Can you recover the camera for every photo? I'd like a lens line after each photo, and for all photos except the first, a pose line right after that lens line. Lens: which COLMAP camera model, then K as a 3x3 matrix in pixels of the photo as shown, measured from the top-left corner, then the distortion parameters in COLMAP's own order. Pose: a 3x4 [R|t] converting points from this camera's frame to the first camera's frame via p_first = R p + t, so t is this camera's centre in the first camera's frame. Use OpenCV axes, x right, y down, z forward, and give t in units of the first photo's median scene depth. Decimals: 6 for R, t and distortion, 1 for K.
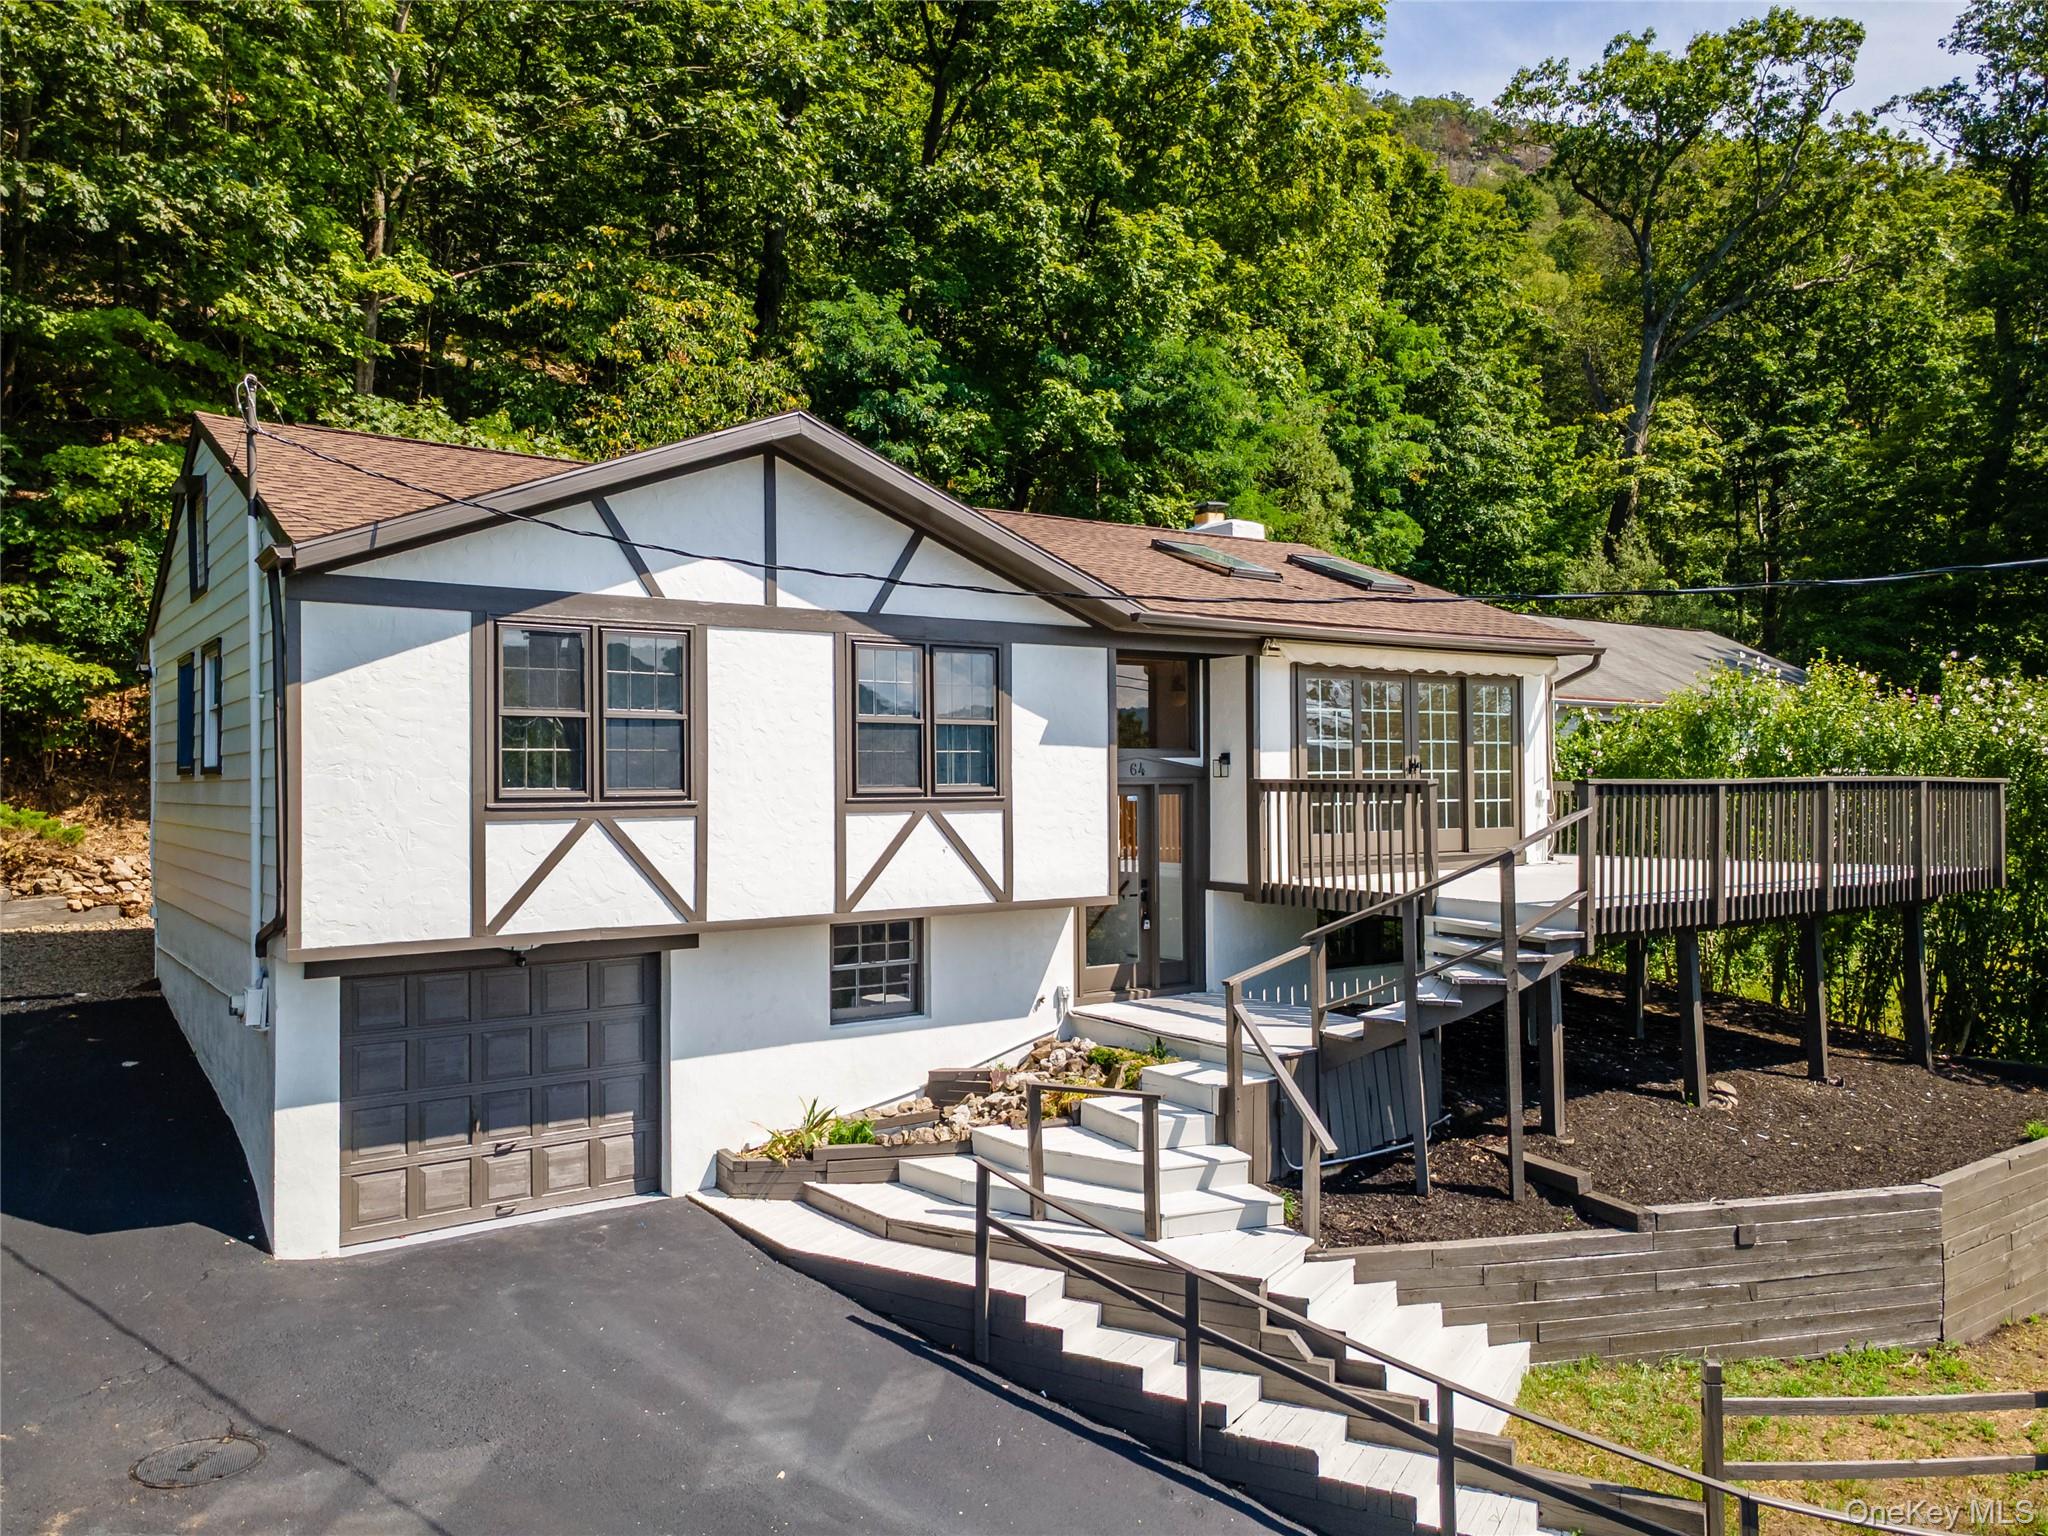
lens RADIAL K [[1504.0, 0, 1022.6], [0, 1504.0, 765.5], [0, 0, 1]] dist [0.039043, 0.005167]
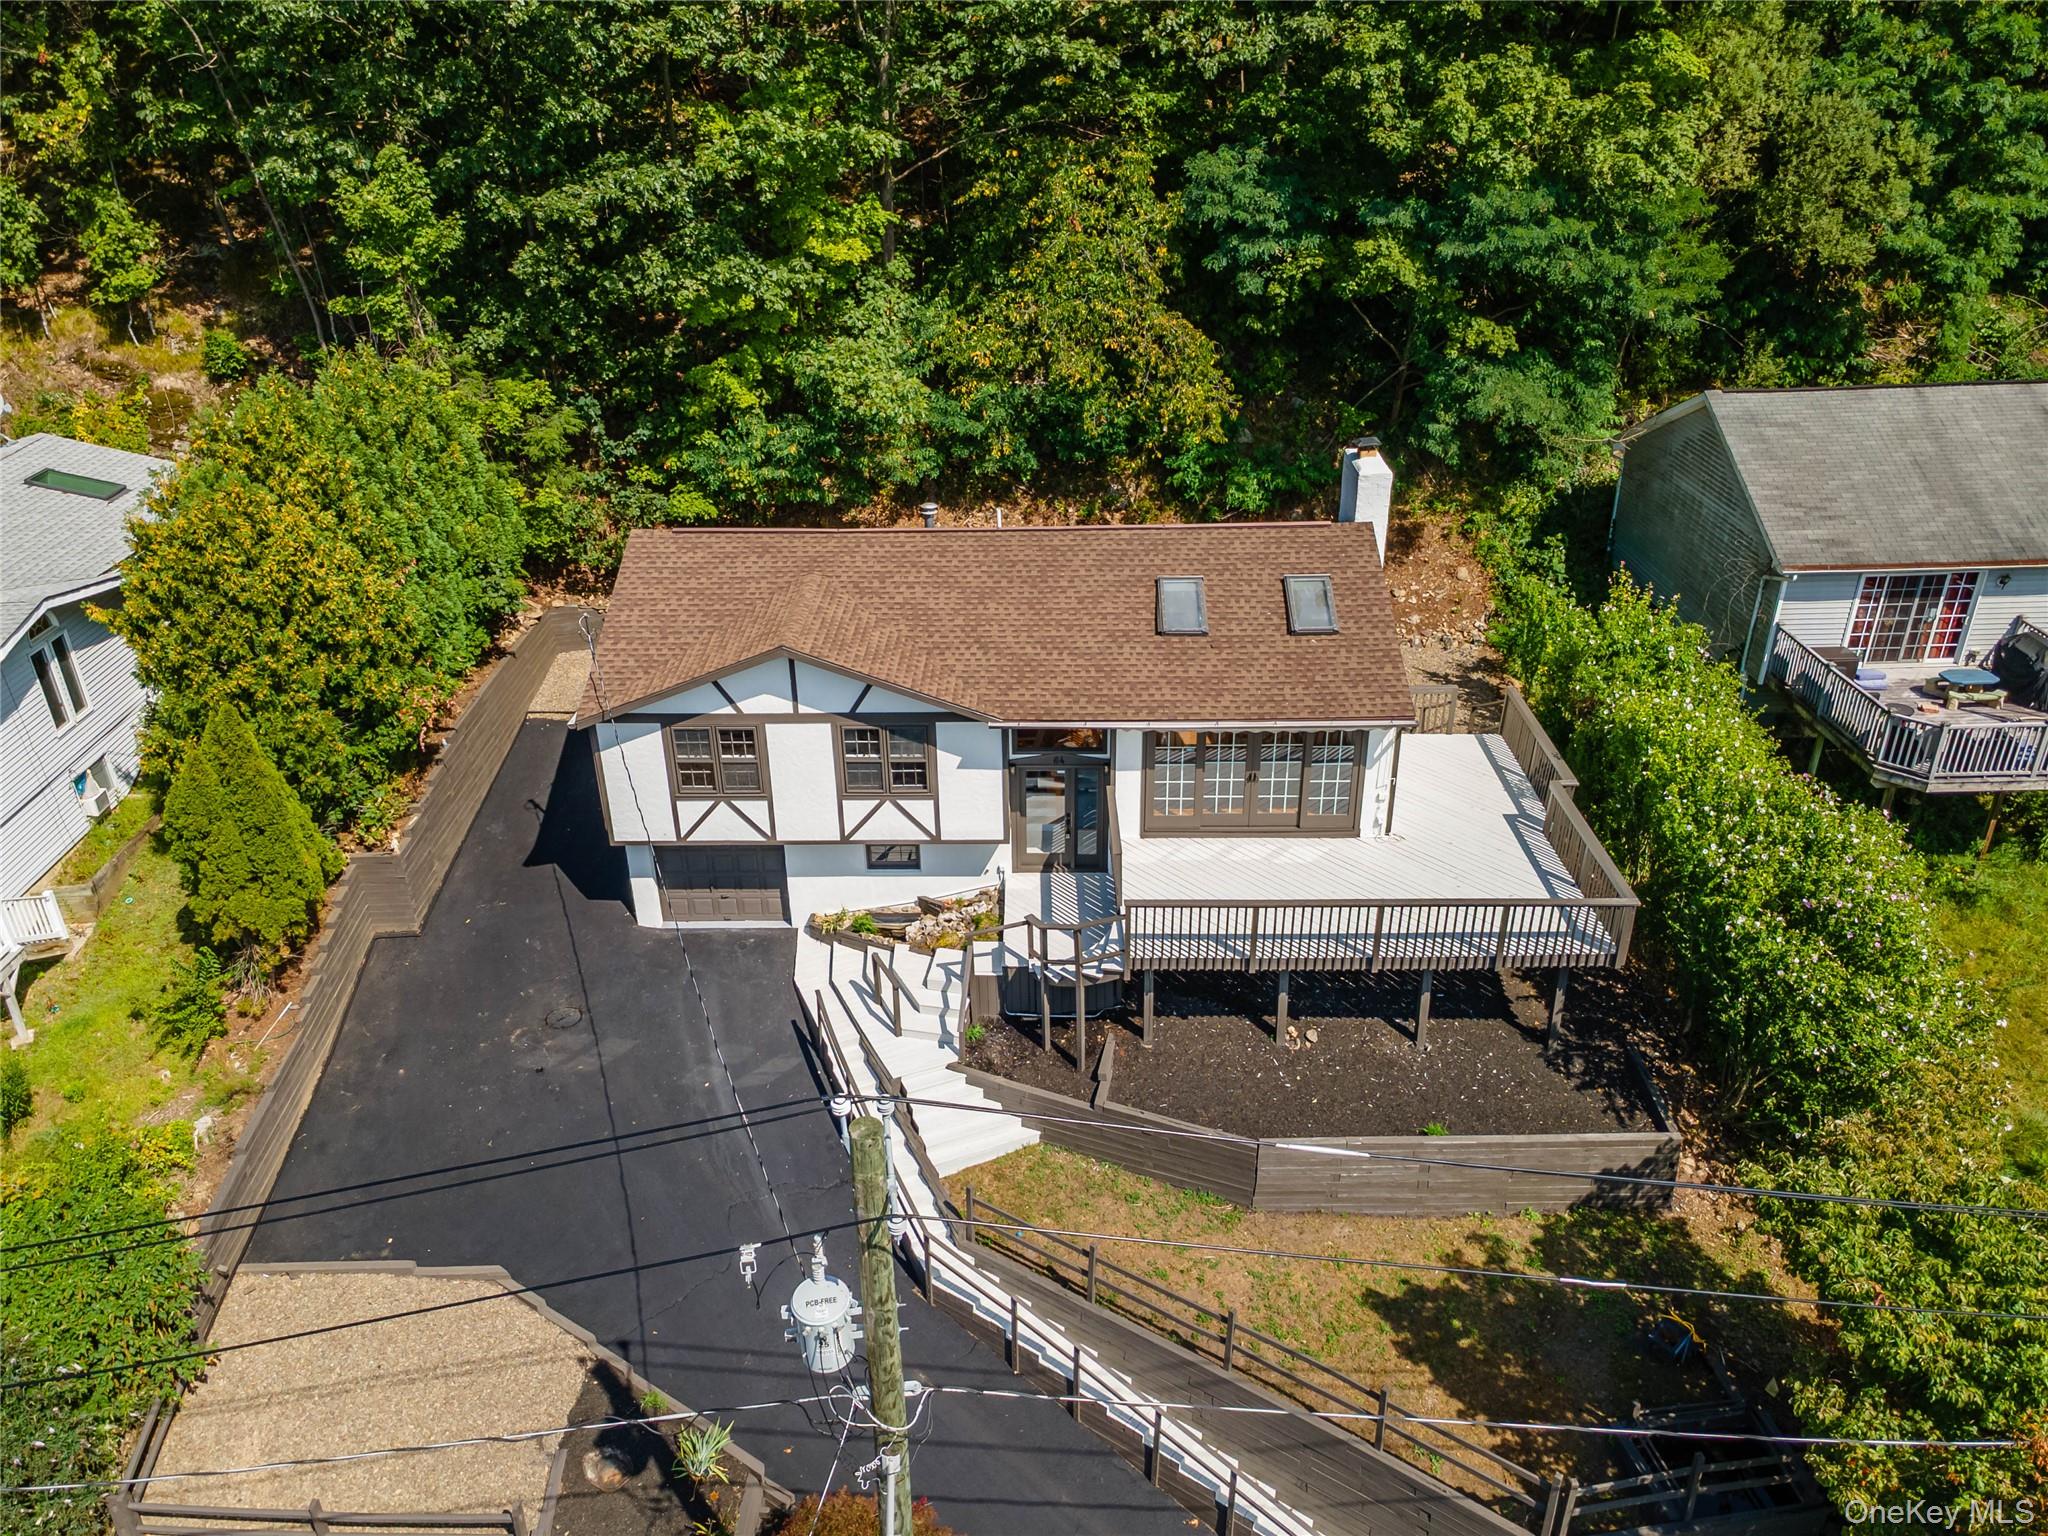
lens RADIAL K [[1504.0, 0, 1013.5], [0, 1504.0, 758.1], [0, 0, 1]] dist [0.039043, 0.005167]
pose [[0.804159, 0.265212, -0.531968, 1.217703], [0.015903, 0.885027, 0.465269, -1.028817], [0.594201, -0.382610, 0.707485, -0.330930]]
